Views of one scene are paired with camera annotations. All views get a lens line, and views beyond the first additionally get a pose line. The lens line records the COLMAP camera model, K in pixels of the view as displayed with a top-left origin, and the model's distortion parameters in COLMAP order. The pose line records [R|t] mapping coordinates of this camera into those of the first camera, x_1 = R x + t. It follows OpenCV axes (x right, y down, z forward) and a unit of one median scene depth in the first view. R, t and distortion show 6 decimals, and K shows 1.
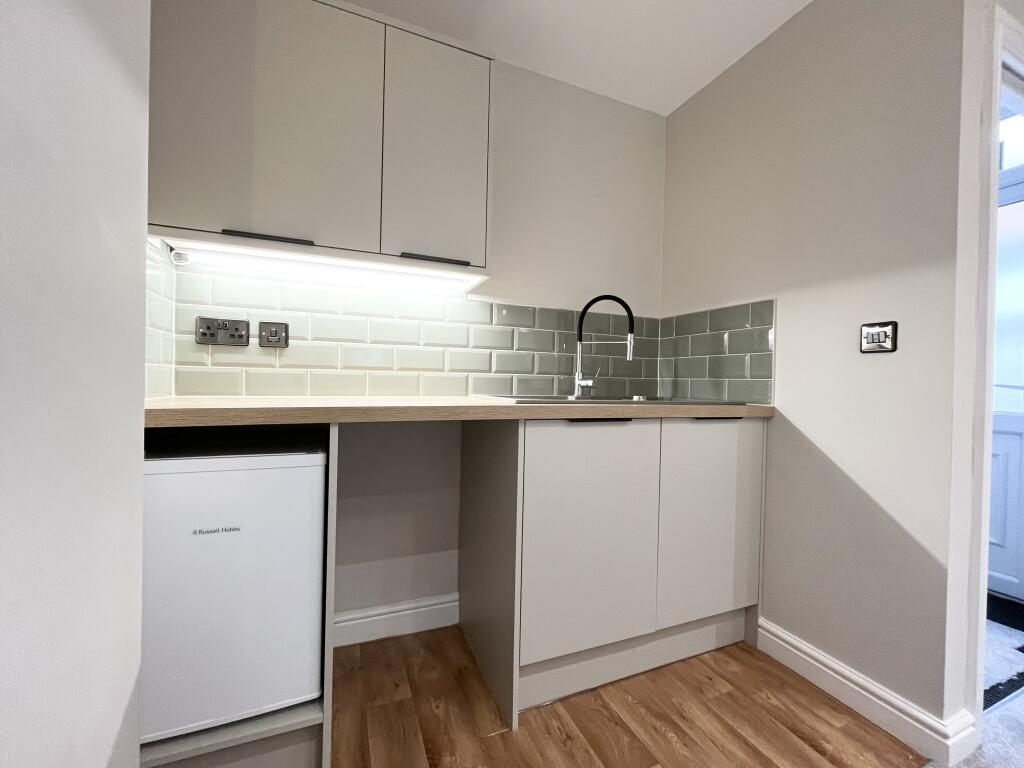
lens RADIAL K [[414.5, 0, 508.8], [0, 414.5, 382.8], [0, 0, 1]] dist [-0.003730, -0.000564]
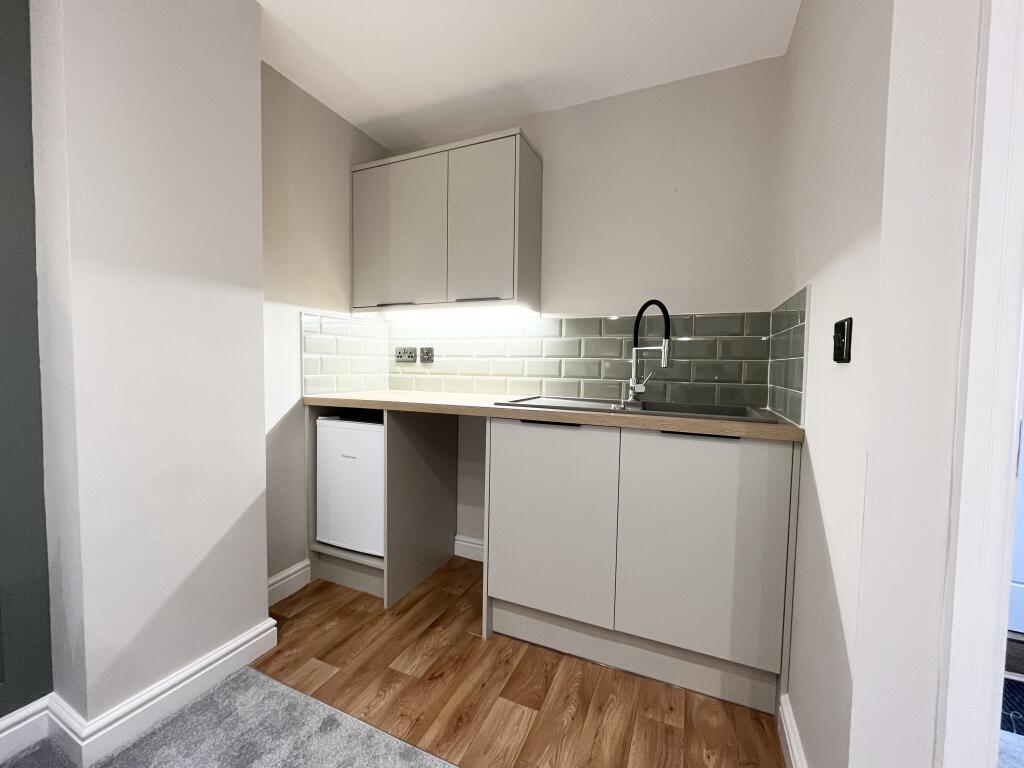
lens RADIAL K [[414.5, 0, 511.7], [0, 414.5, 383.1], [0, 0, 1]] dist [-0.003730, -0.000564]
pose [[0.690422, 0.020309, -0.723121, 0.854926], [-0.003325, 0.999684, 0.024902, -0.044589], [0.723399, -0.014788, 0.690272, 0.094629]]
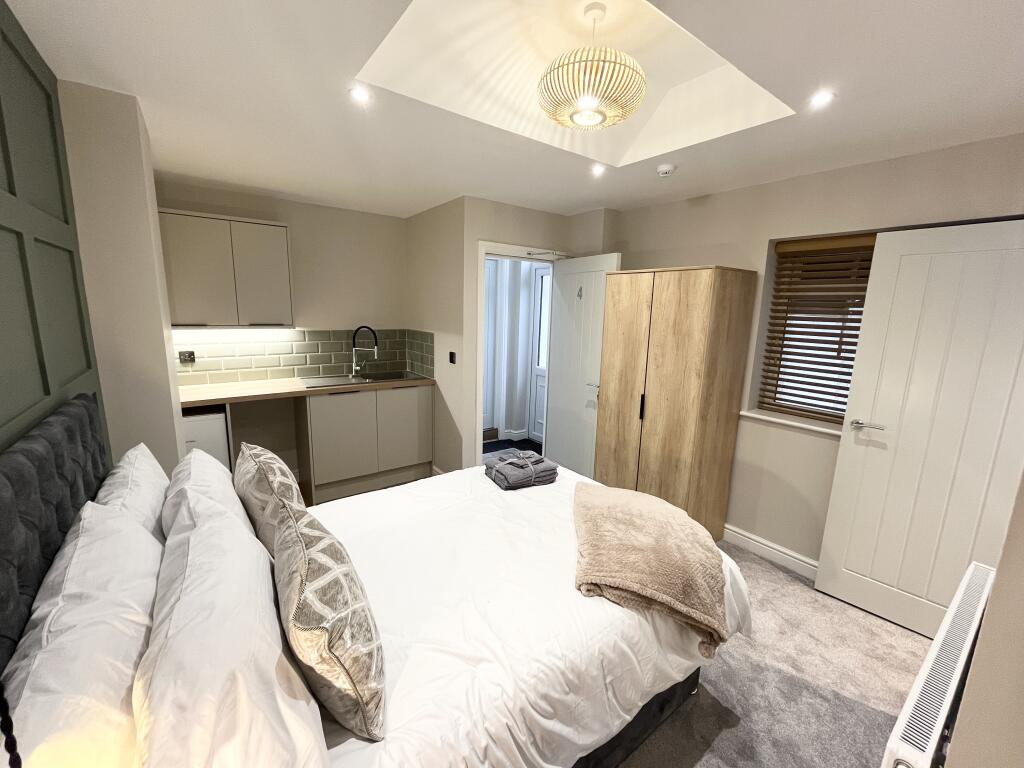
lens RADIAL K [[414.5, 0, 504.7], [0, 414.5, 381.5], [0, 0, 1]] dist [-0.003730, -0.000564]
pose [[0.972761, -0.039939, 0.228346, 0.511413], [-0.001180, 0.984180, 0.177165, -0.361342], [-0.231809, -0.172609, 0.957325, -1.387229]]
